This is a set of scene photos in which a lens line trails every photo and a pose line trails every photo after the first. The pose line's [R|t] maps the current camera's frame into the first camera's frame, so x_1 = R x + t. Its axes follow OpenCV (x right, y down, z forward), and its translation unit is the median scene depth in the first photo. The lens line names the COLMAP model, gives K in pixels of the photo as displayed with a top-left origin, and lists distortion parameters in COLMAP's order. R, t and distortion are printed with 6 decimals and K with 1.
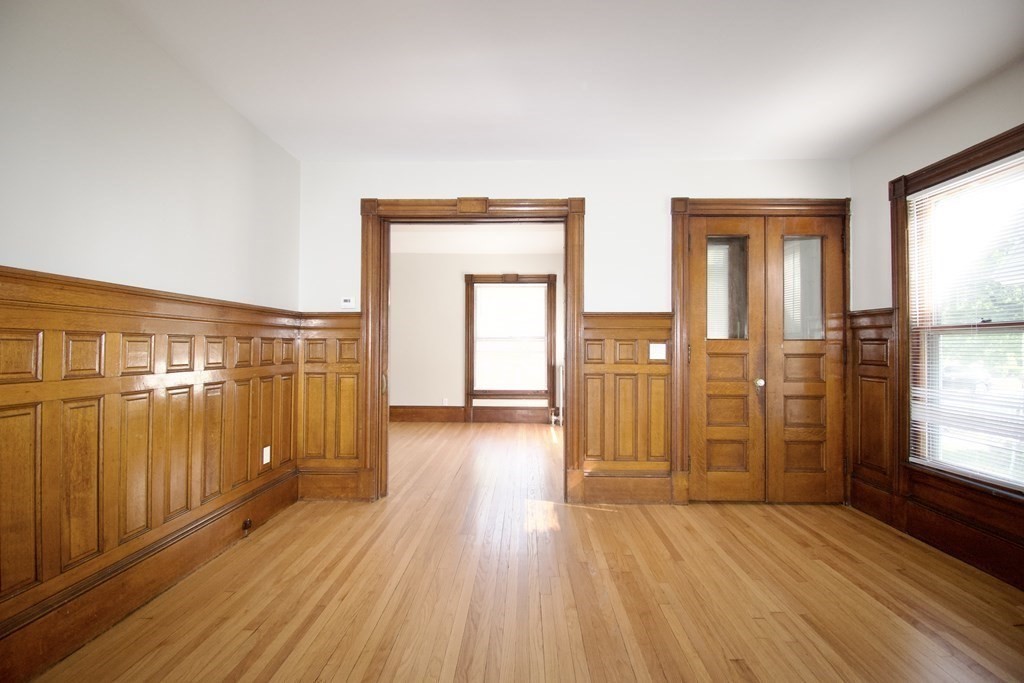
lens RADIAL K [[448.1, 0, 514.7], [0, 448.1, 340.5], [0, 0, 1]] dist [0.017930, -0.025335]
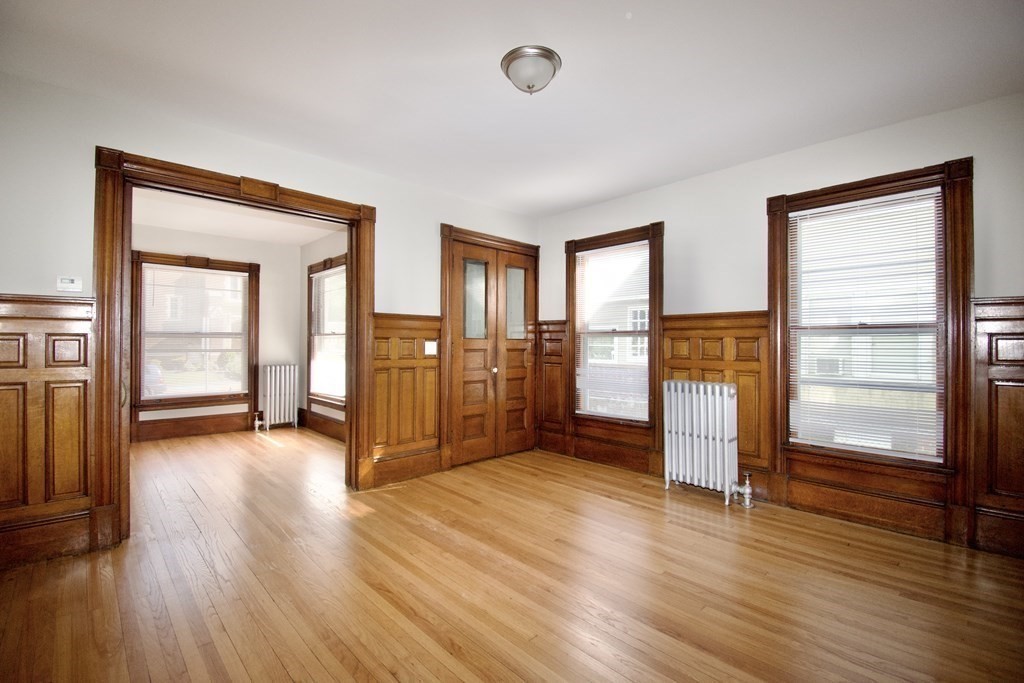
lens RADIAL K [[448.1, 0, 514.7], [0, 448.1, 340.5], [0, 0, 1]] dist [0.017930, -0.025335]
pose [[0.706393, 0.004293, 0.707807, -0.377605], [-0.008807, 0.999958, 0.002725, -0.001165], [-0.707765, -0.008158, 0.706400, -0.011726]]
